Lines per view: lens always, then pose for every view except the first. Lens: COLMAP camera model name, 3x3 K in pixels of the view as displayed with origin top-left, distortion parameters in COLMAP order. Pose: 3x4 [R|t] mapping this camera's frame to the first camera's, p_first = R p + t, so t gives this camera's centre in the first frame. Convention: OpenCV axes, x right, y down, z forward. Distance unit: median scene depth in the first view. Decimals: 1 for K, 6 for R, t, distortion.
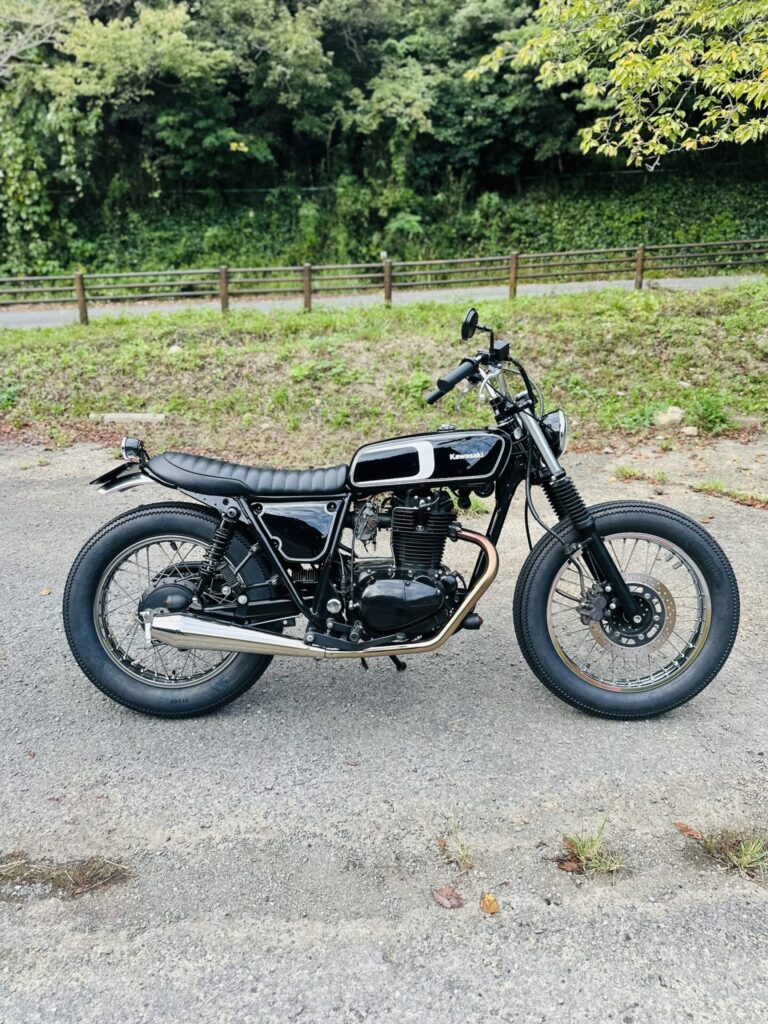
lens RADIAL K [[732.4, 0, 386.9], [0, 732.4, 516.6], [0, 0, 1]] dist [0.028930, -0.044478]
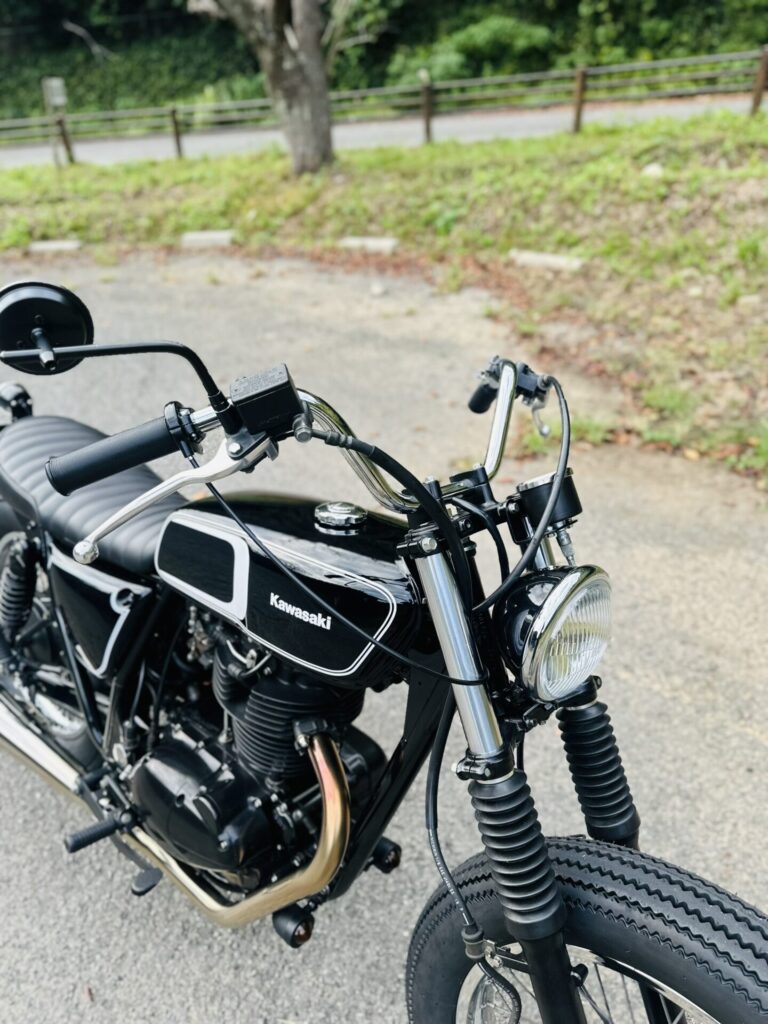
lens RADIAL K [[732.4, 0, 398.8], [0, 732.4, 509.9], [0, 0, 1]] dist [0.028930, -0.044478]
pose [[0.741158, 0.307120, -0.596961, 0.107583], [-0.159266, 0.944273, 0.288066, -0.075058], [0.652165, -0.118427, 0.748769, 0.208063]]
